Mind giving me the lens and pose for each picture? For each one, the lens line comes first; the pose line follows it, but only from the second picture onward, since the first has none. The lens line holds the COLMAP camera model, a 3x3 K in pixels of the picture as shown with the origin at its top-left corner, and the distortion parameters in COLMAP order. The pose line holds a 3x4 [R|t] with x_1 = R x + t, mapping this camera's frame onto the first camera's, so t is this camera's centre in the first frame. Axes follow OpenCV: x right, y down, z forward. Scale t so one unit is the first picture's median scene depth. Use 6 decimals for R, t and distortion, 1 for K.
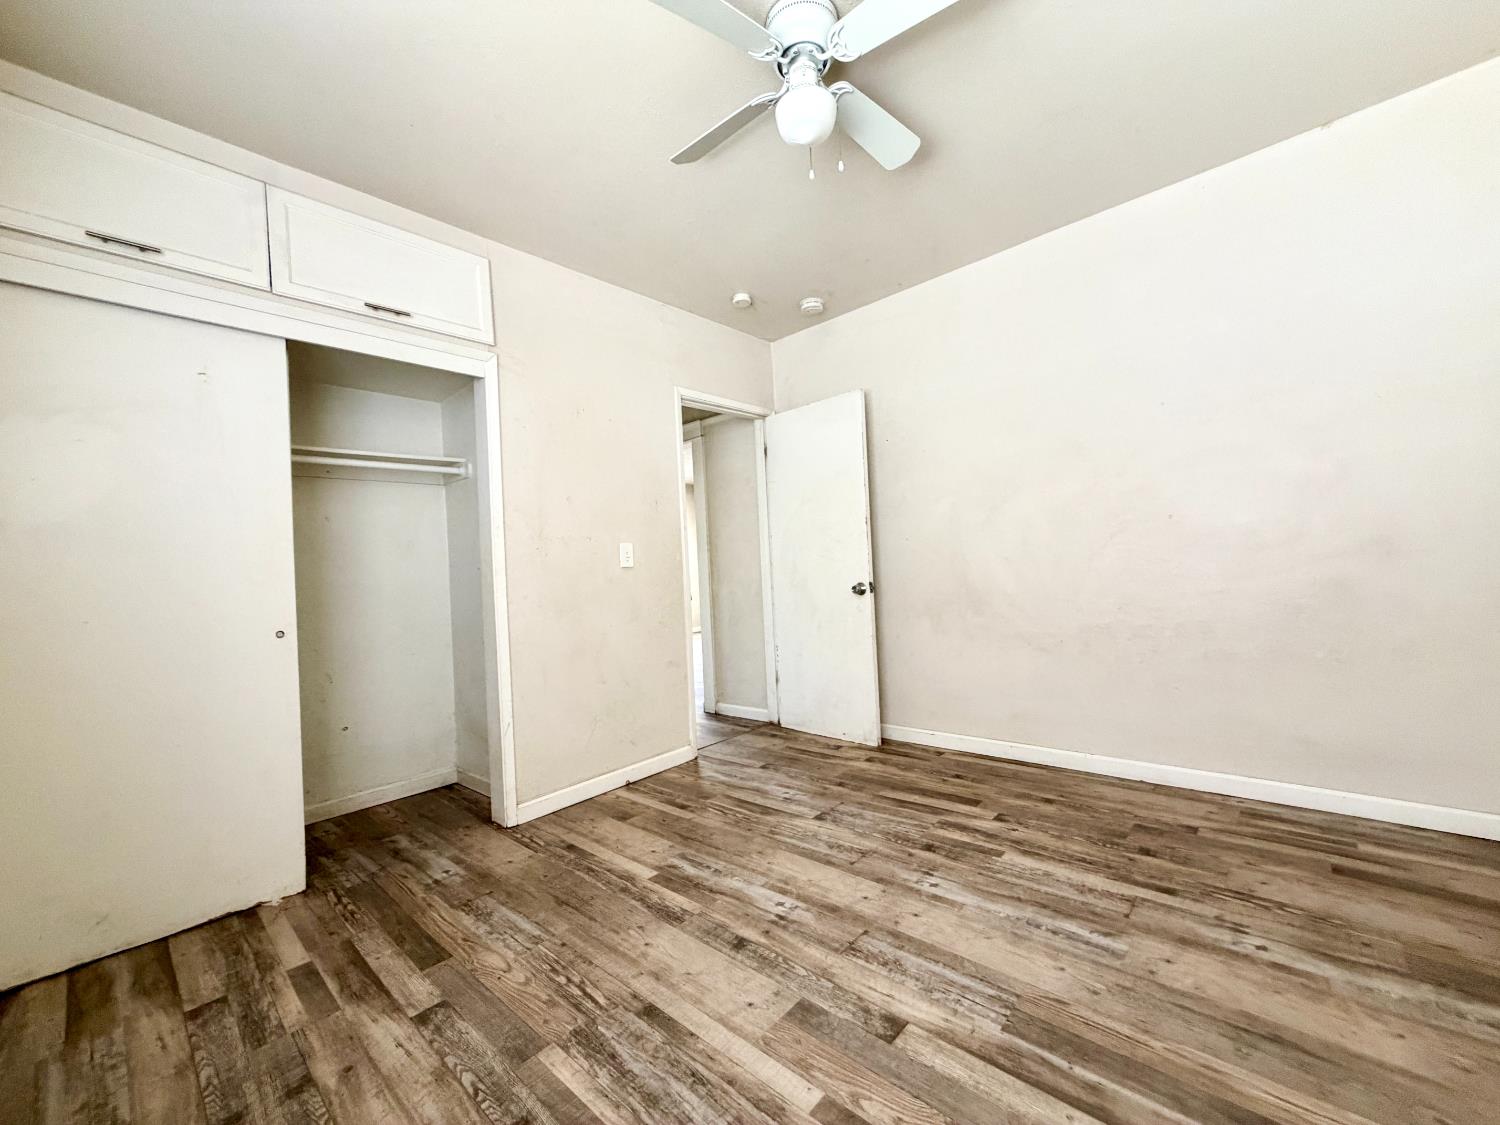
lens RADIAL K [[600.4, 0, 746.4], [0, 600.4, 563.5], [0, 0, 1]] dist [-0.000686, -0.000141]
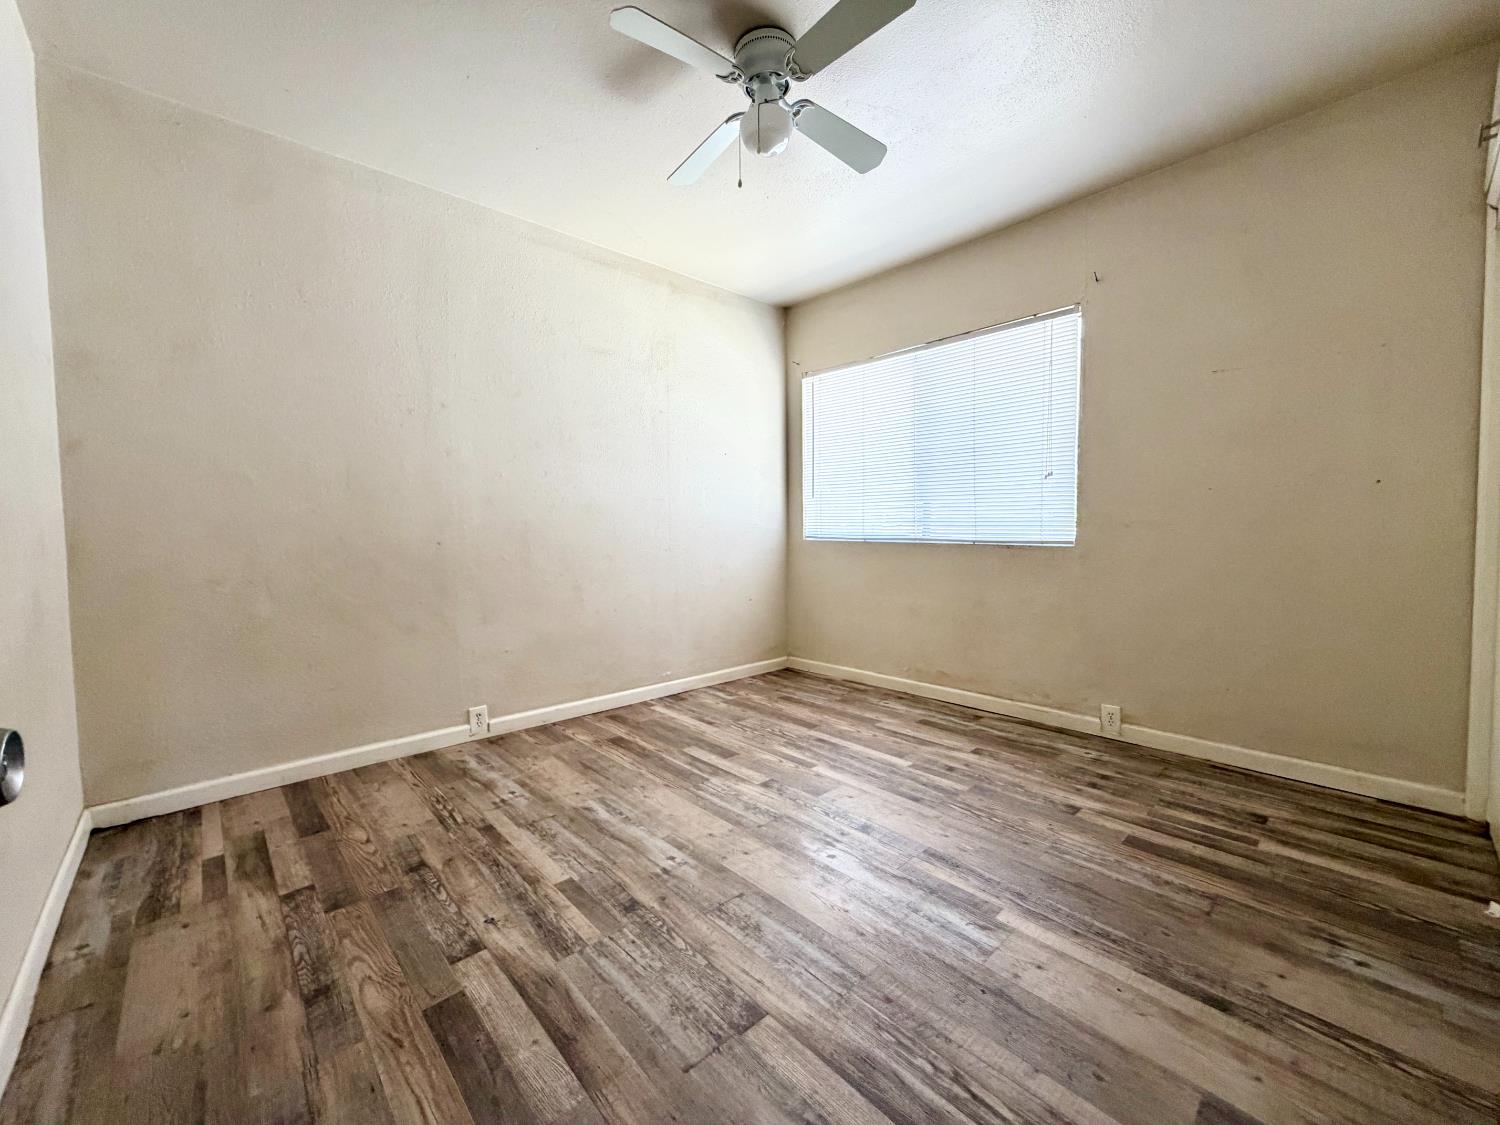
lens RADIAL K [[600.4, 0, 746.4], [0, 600.4, 563.5], [0, 0, 1]] dist [-0.000686, -0.000141]
pose [[-0.994215, 0.060877, 0.088494, 0.077923], [0.065309, 0.996706, 0.048077, 0.021057], [-0.085276, 0.053579, -0.994916, 1.962345]]
